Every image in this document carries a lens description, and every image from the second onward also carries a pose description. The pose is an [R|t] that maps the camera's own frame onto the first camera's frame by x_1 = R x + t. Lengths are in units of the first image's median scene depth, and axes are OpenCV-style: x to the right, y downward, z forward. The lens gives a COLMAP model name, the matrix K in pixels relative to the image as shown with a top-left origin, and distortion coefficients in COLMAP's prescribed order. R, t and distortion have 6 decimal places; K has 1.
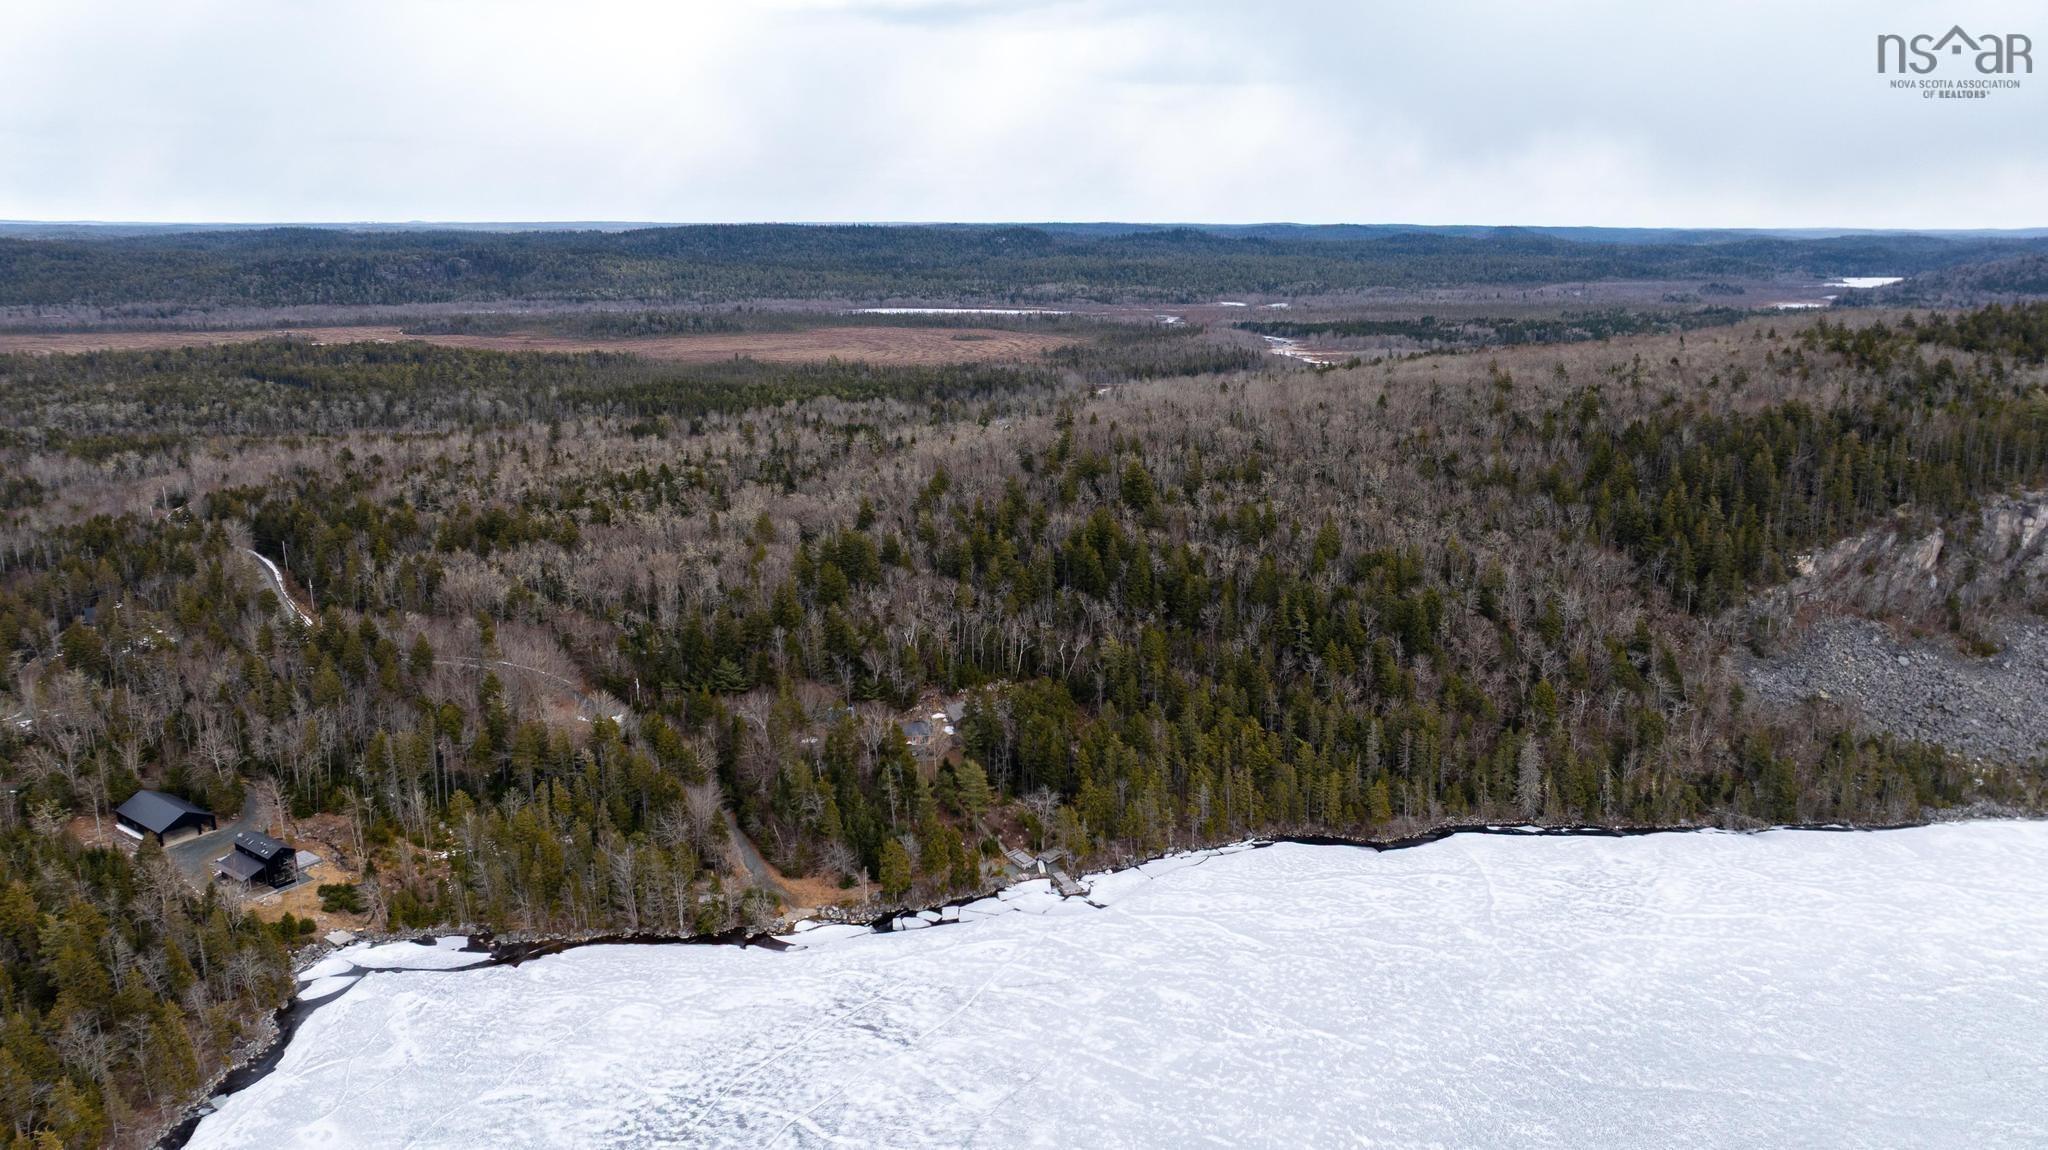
lens RADIAL K [[1474.5, 0, 1019.7], [0, 1474.5, 567.3], [0, 0, 1]] dist [-0.027521, 0.031785]
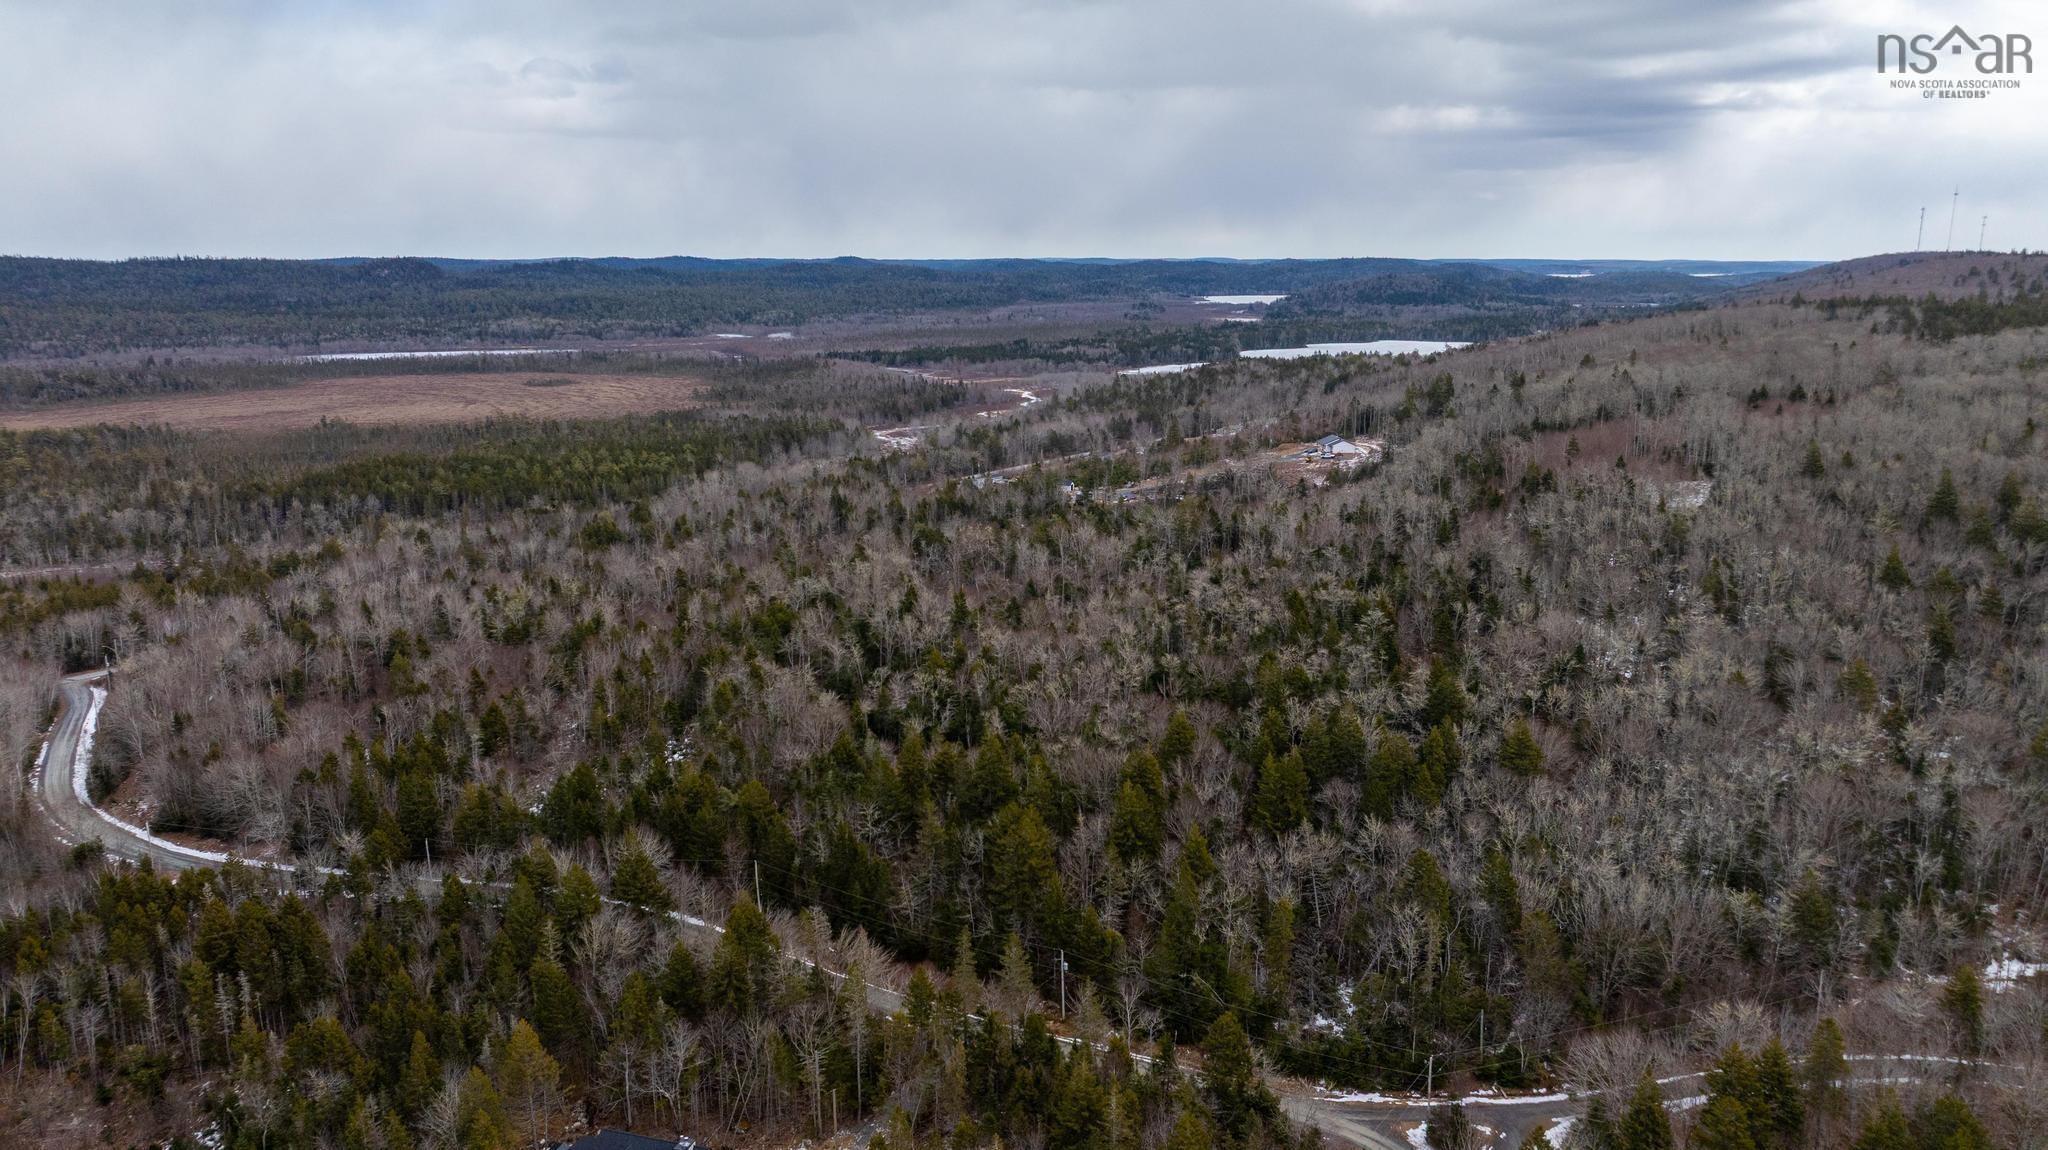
lens RADIAL K [[1474.5, 0, 1027.5], [0, 1474.5, 569.9], [0, 0, 1]] dist [-0.027521, 0.031785]
pose [[0.878671, -0.104923, 0.465757, -0.960040], [0.114723, 0.993370, 0.007349, -0.136087], [-0.463440, 0.046976, 0.884882, 0.775592]]
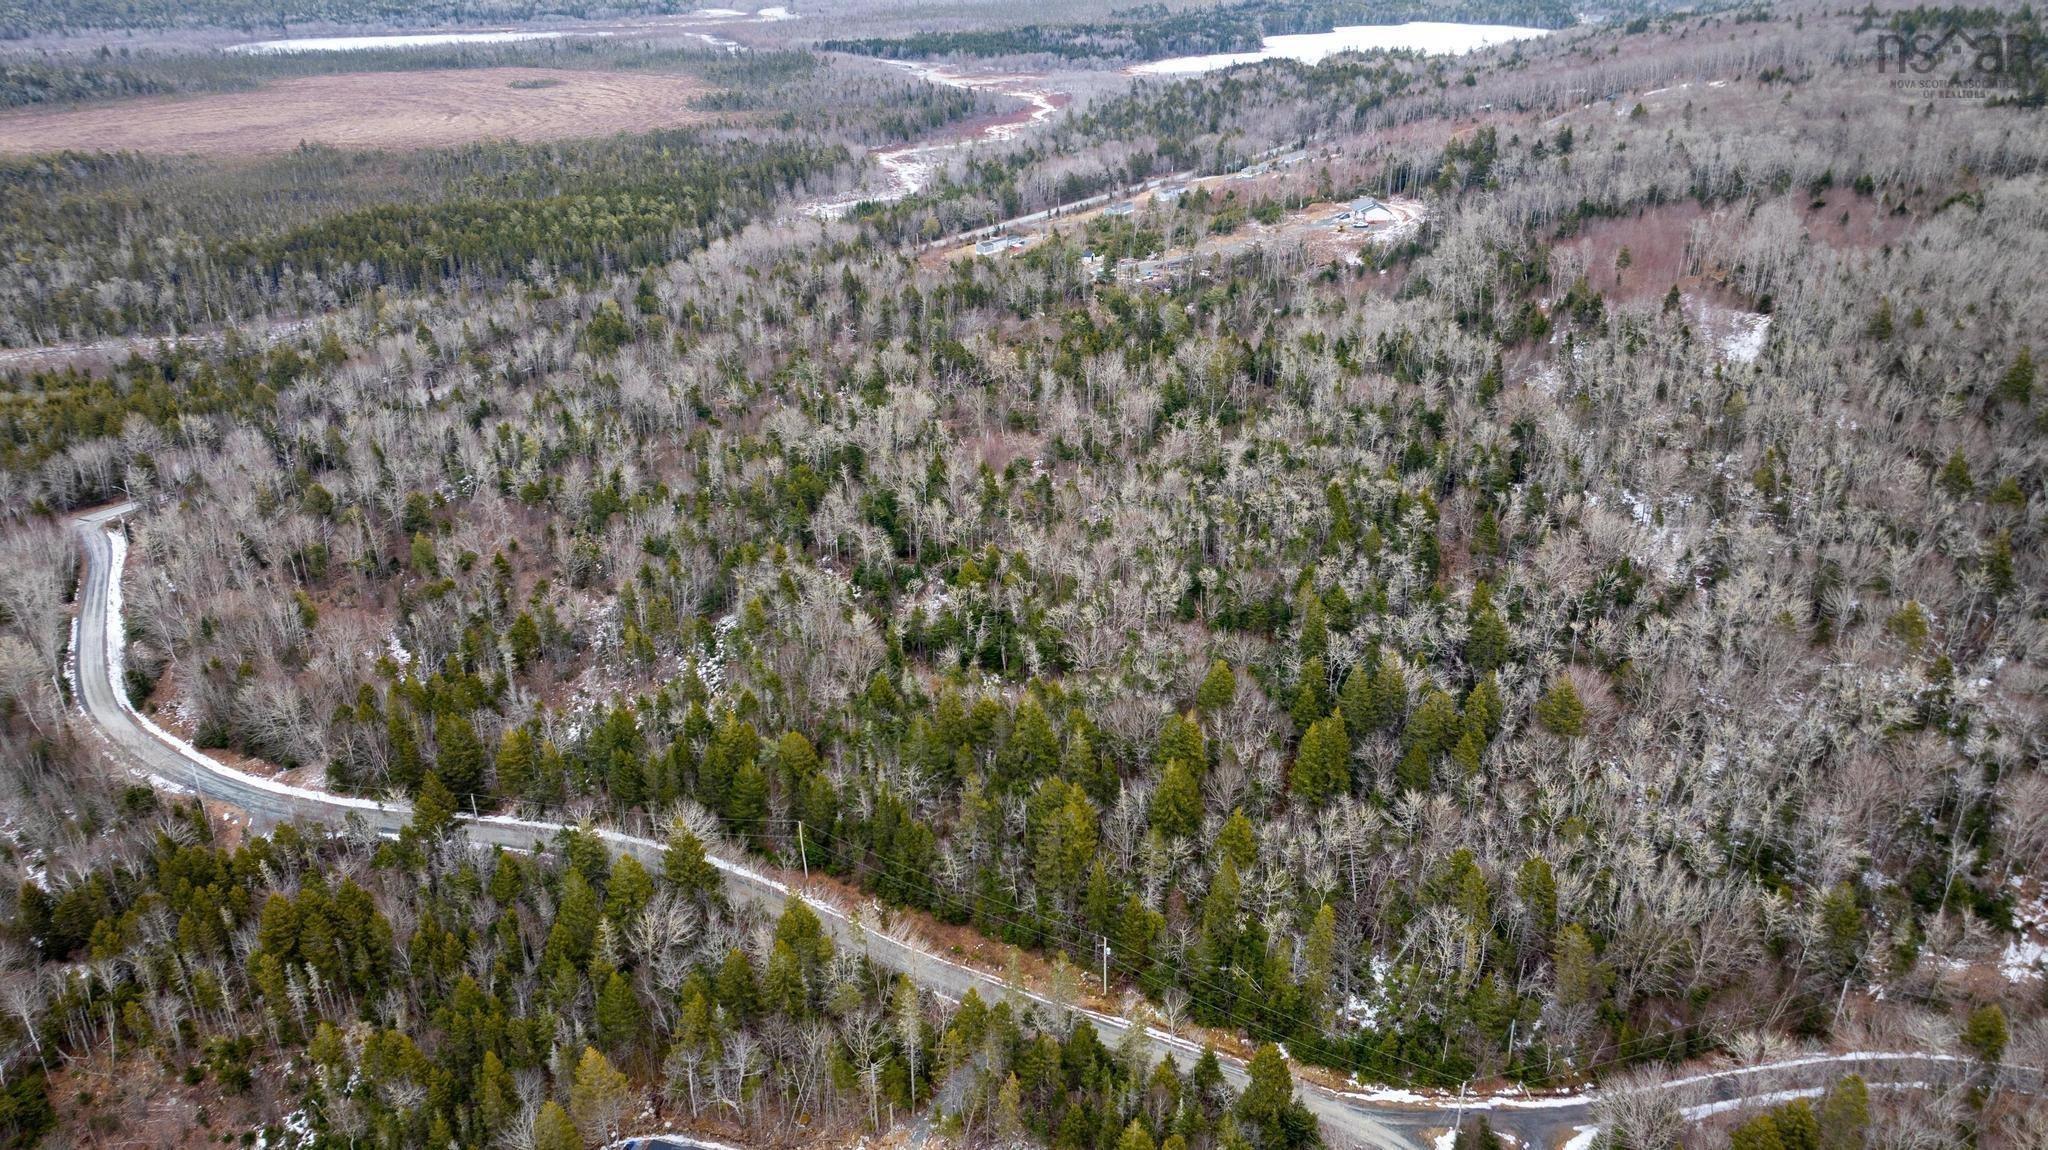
lens RADIAL K [[1474.5, 0, 1028.0], [0, 1474.5, 579.3], [0, 0, 1]] dist [-0.027521, 0.031785]
pose [[0.880315, -0.204039, 0.428268, -0.947303], [0.112018, 0.966654, 0.230285, -0.253762], [-0.460974, -0.154749, 0.873817, 0.804331]]
